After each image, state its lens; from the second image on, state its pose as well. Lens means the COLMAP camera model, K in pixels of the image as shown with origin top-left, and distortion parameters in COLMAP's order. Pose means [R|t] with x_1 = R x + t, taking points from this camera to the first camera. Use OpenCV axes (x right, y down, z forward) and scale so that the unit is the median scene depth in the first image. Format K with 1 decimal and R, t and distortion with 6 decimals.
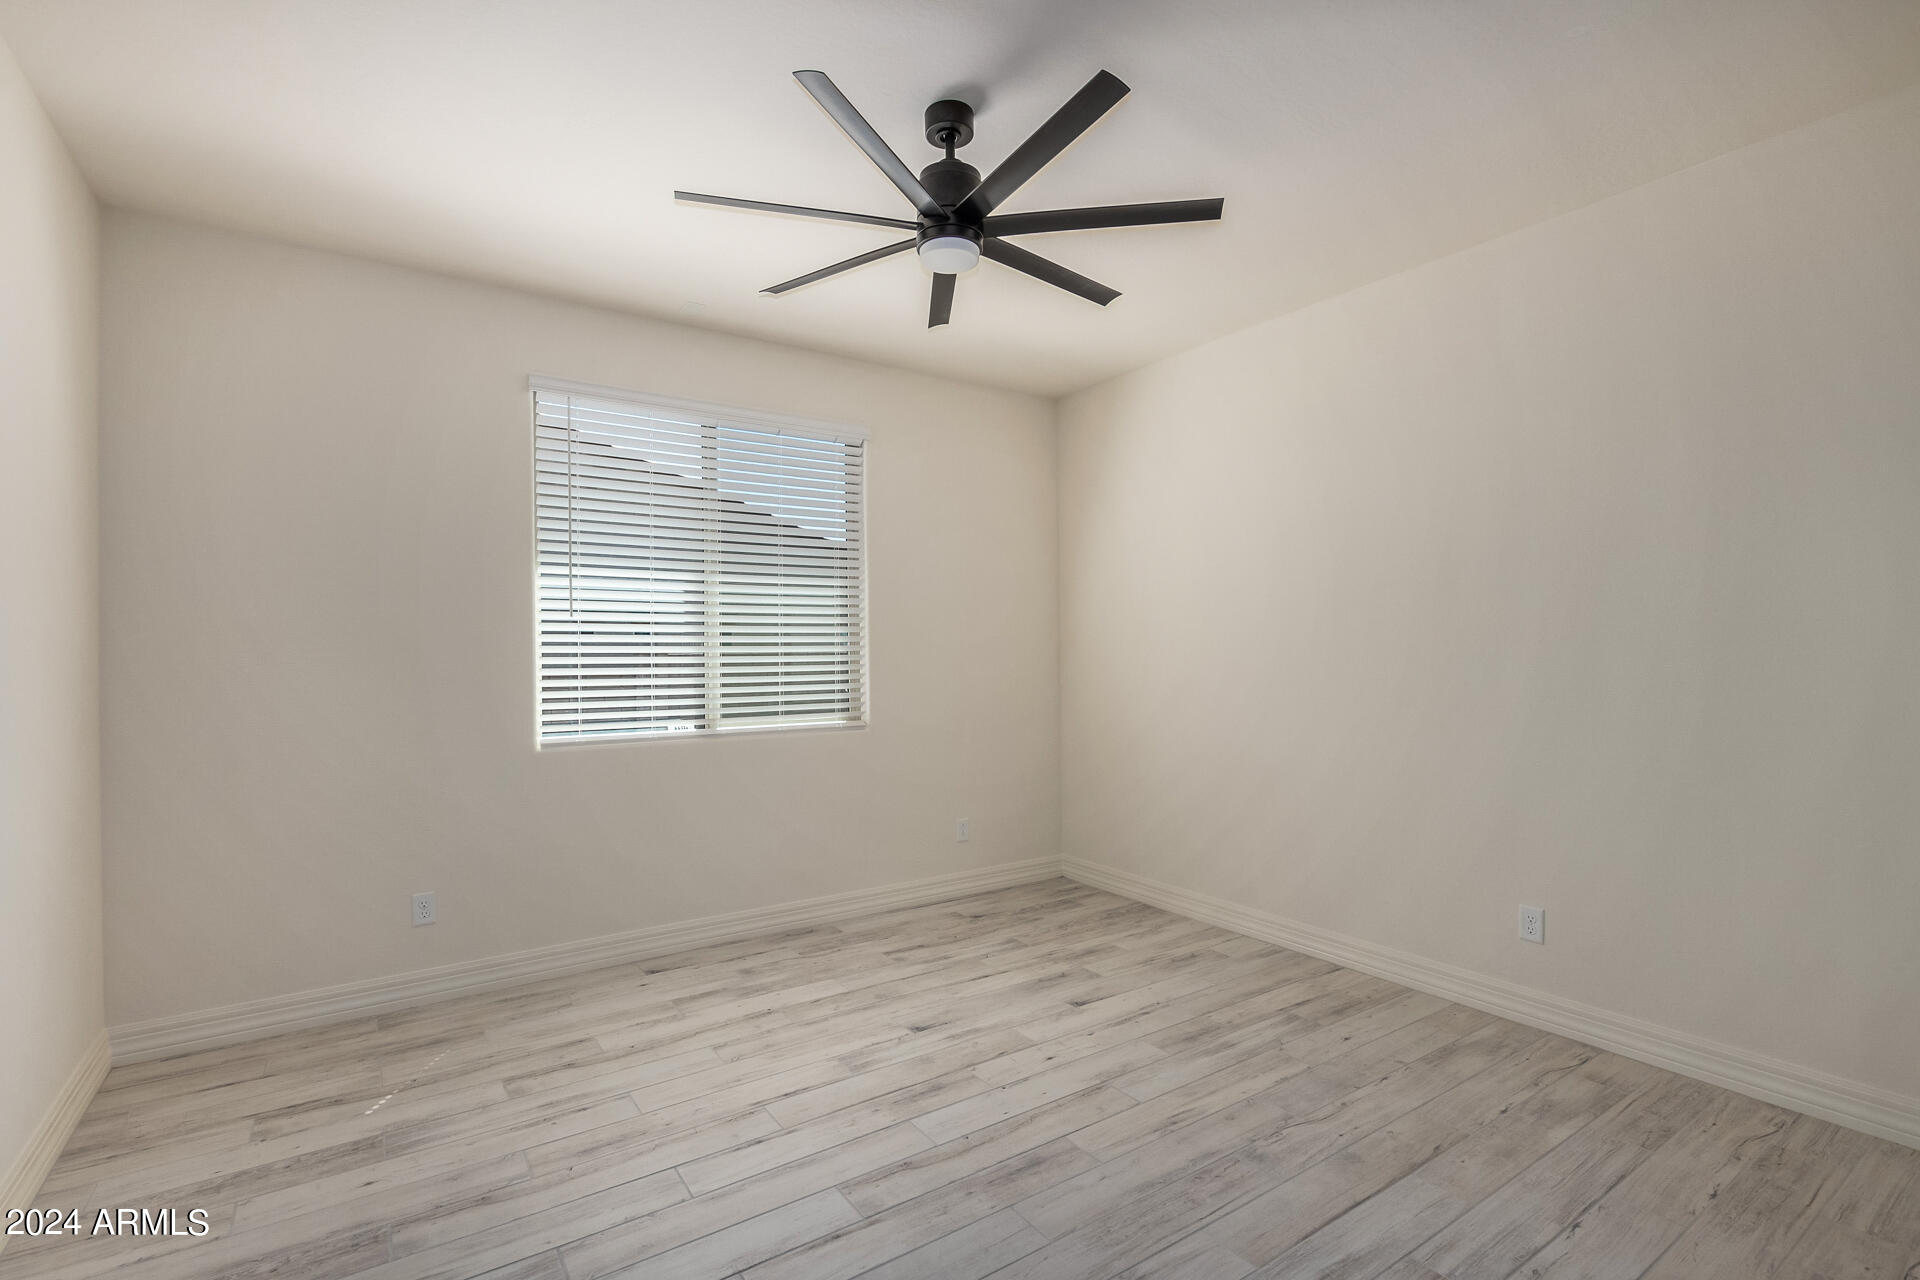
lens RADIAL K [[870.6, 0, 961.4], [0, 870.6, 663.2], [0, 0, 1]] dist [0.002826, -0.000734]
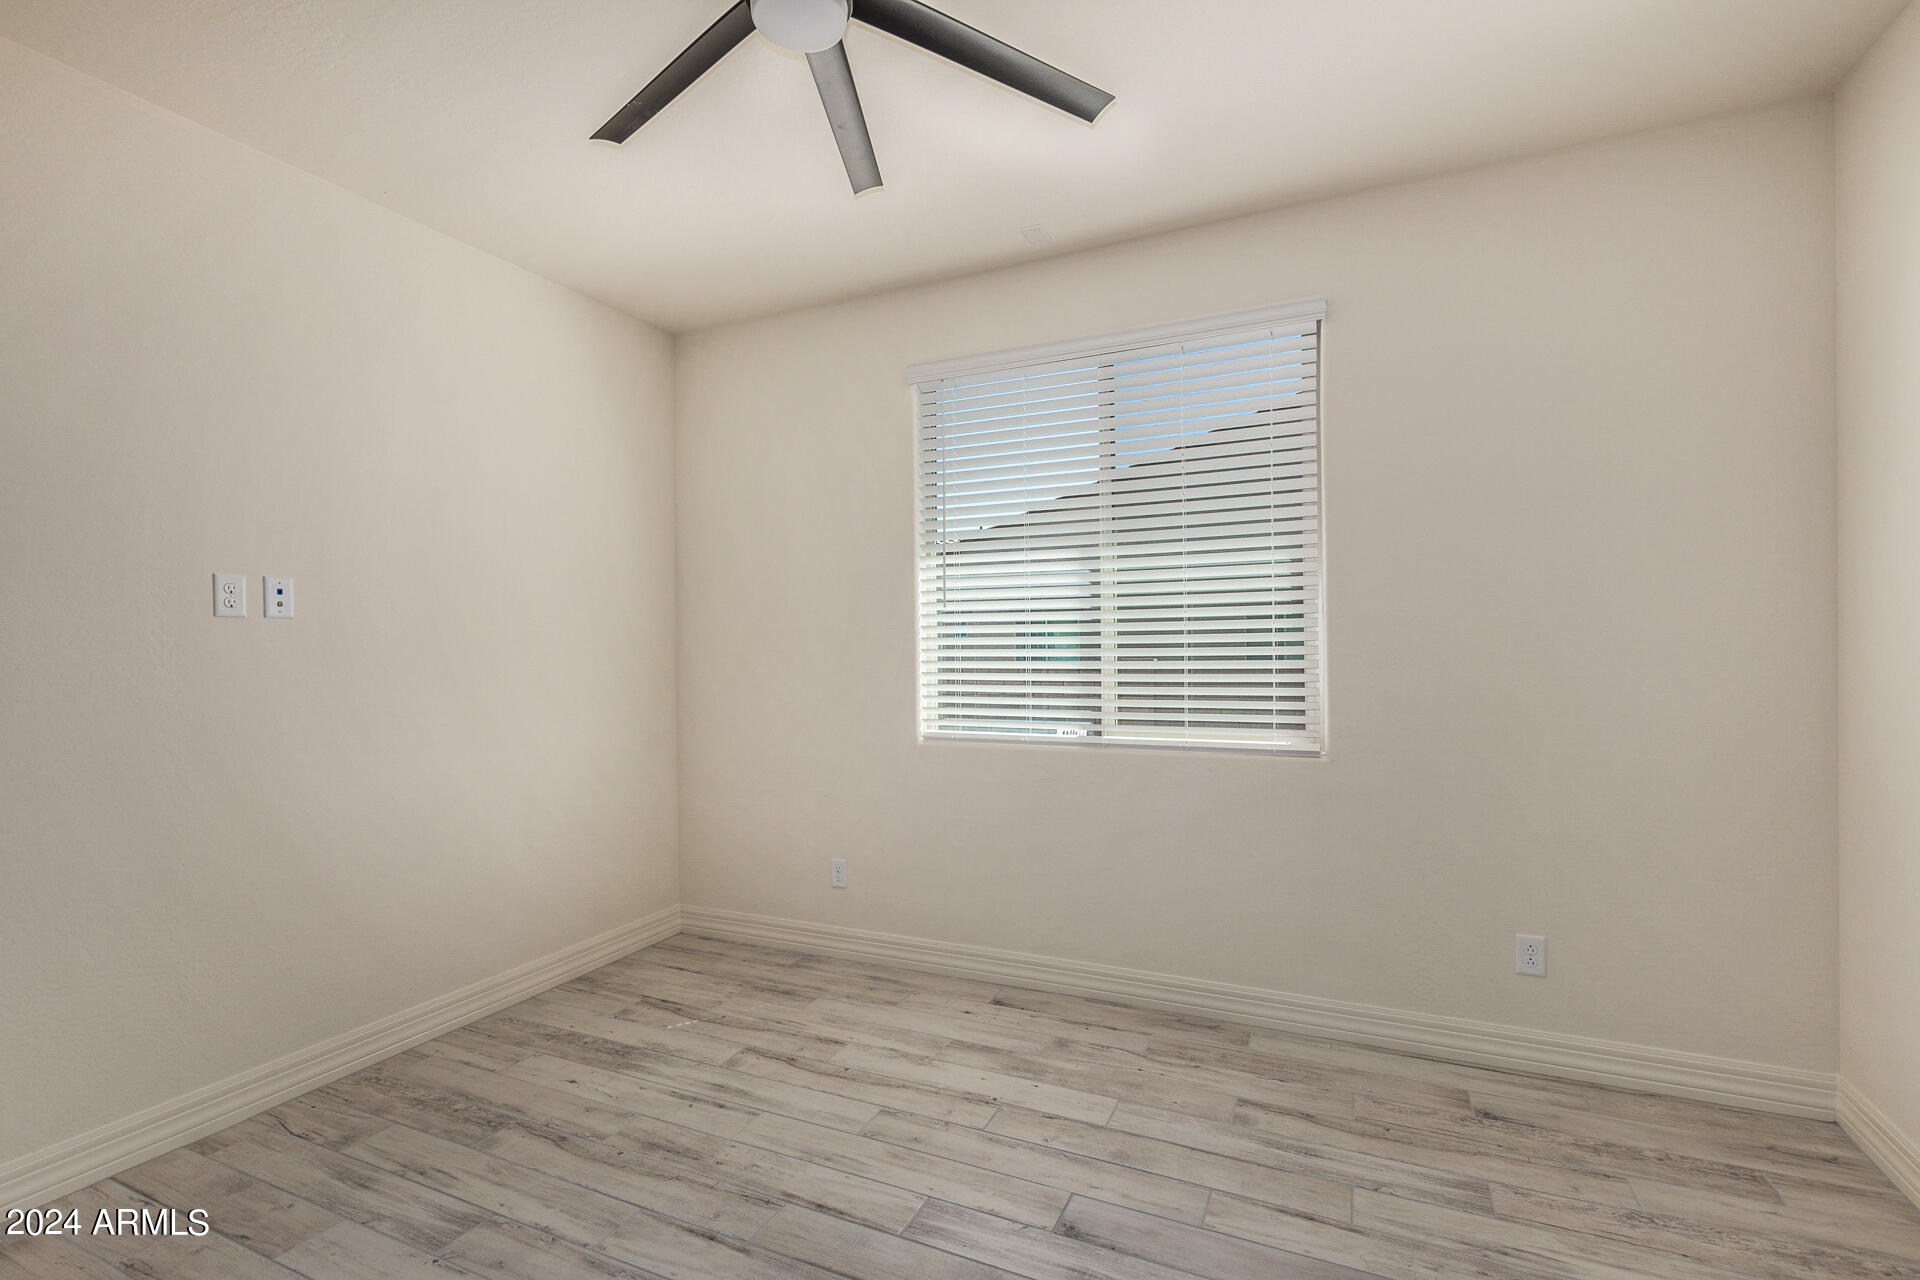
lens RADIAL K [[870.6, 0, 961.4], [0, 870.6, 663.2], [0, 0, 1]] dist [0.002826, -0.000734]
pose [[0.511518, 0.016291, -0.859118, 0.368845], [-0.005810, 0.999863, 0.015501, -0.006023], [0.859253, -0.002937, 0.511542, 0.489631]]
